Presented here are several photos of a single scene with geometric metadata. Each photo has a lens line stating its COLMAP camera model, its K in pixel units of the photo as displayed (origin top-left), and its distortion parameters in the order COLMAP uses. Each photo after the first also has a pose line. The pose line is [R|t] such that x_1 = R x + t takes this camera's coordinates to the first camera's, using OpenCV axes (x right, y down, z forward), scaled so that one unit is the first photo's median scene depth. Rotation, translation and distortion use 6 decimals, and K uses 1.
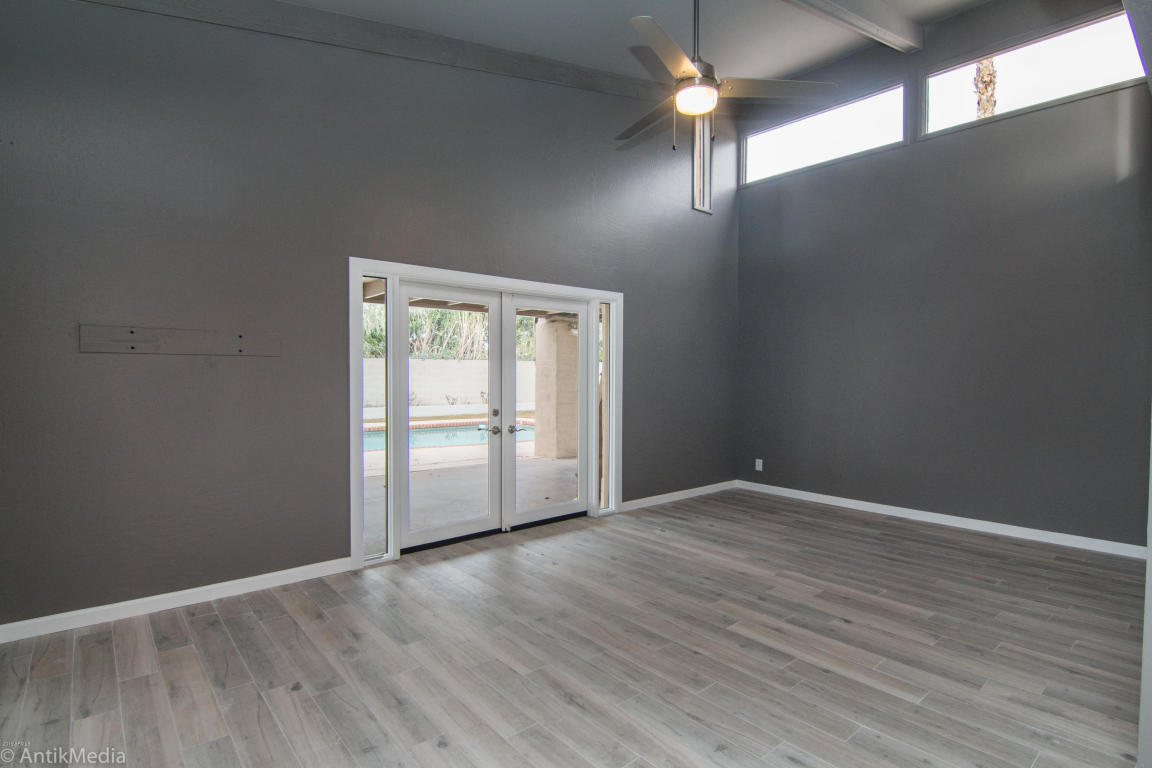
lens RADIAL K [[583.0, 0, 575.7], [0, 583.0, 381.1], [0, 0, 1]] dist [-0.014556, 0.000111]
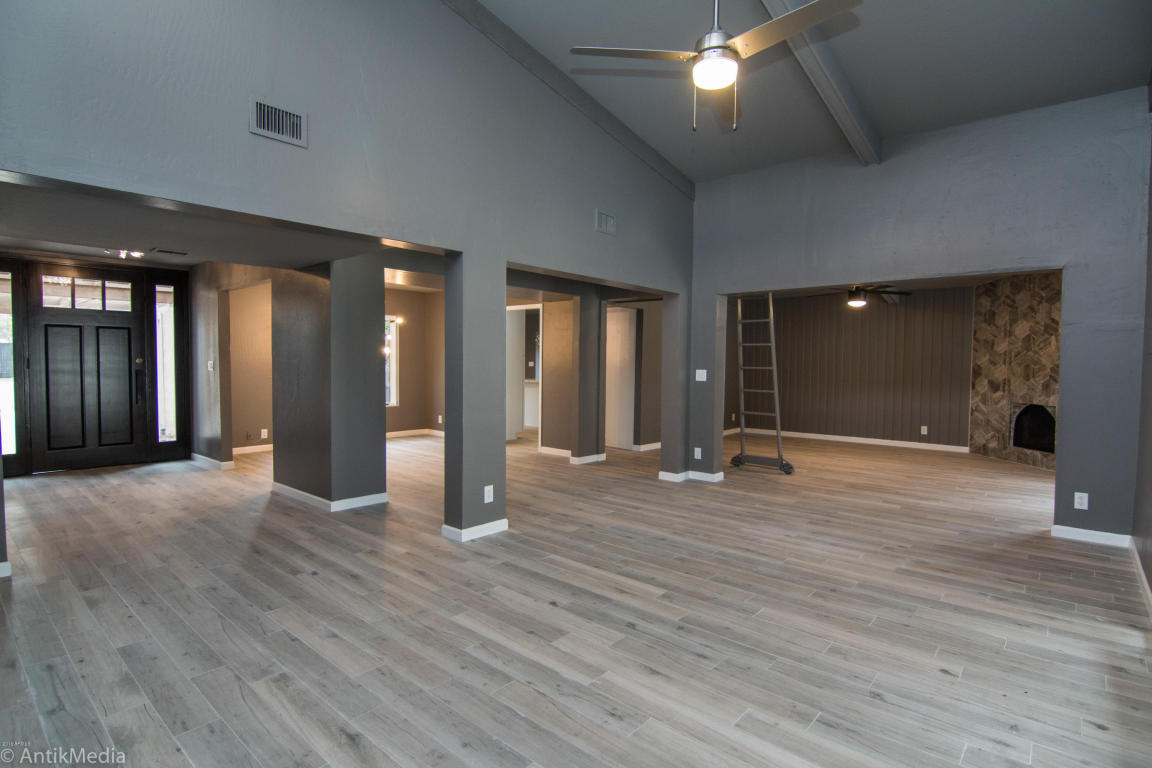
lens RADIAL K [[583.0, 0, 576.0], [0, 583.0, 384.7], [0, 0, 1]] dist [-0.014556, 0.000111]
pose [[-0.988820, -0.010033, -0.148777, 0.567550], [-0.018156, 0.998411, 0.053339, -0.023216], [0.148005, 0.055444, -0.987431, 1.933973]]
